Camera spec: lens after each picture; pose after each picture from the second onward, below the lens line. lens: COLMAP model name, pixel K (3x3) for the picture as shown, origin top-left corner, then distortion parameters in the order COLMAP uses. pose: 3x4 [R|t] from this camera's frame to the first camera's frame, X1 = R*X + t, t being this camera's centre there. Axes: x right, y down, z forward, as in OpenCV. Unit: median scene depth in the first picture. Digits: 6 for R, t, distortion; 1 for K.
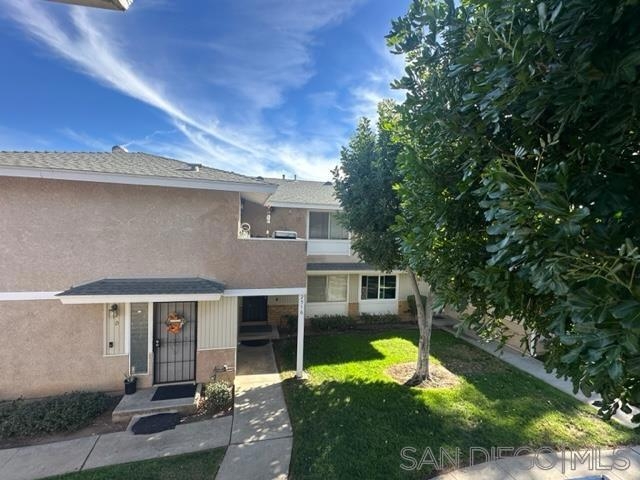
lens RADIAL K [[296.9, 0, 323.3], [0, 296.9, 242.7], [0, 0, 1]] dist [-0.003067, 0.001344]
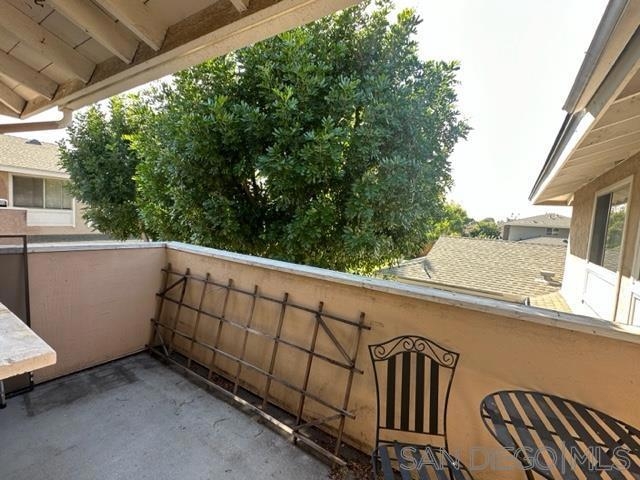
lens RADIAL K [[296.9, 0, 318.9], [0, 296.9, 242.1], [0, 0, 1]] dist [-0.003067, 0.001344]
pose [[0.689130, -0.055116, 0.722539, -0.089871], [-0.011163, 0.996177, 0.086637, 0.003736], [-0.724552, -0.067770, 0.685880, -0.316850]]
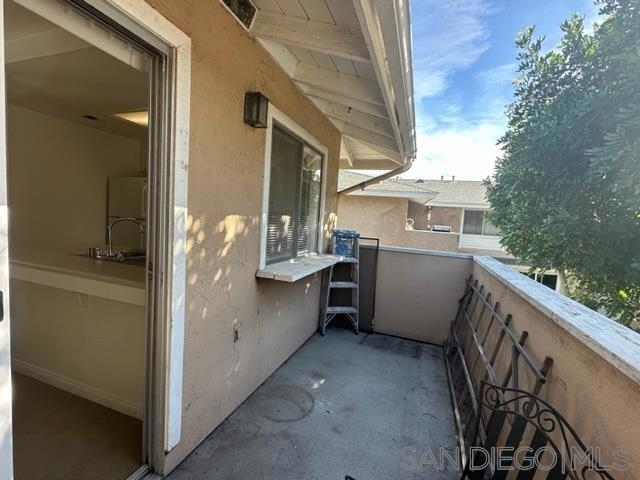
lens RADIAL K [[296.9, 0, 321.4], [0, 296.9, 244.6], [0, 0, 1]] dist [-0.003067, 0.001344]
pose [[0.874363, 0.067571, -0.480546, 0.040453], [-0.055165, 0.997679, 0.039914, 0.017905], [0.482127, -0.008390, 0.876061, -0.366270]]
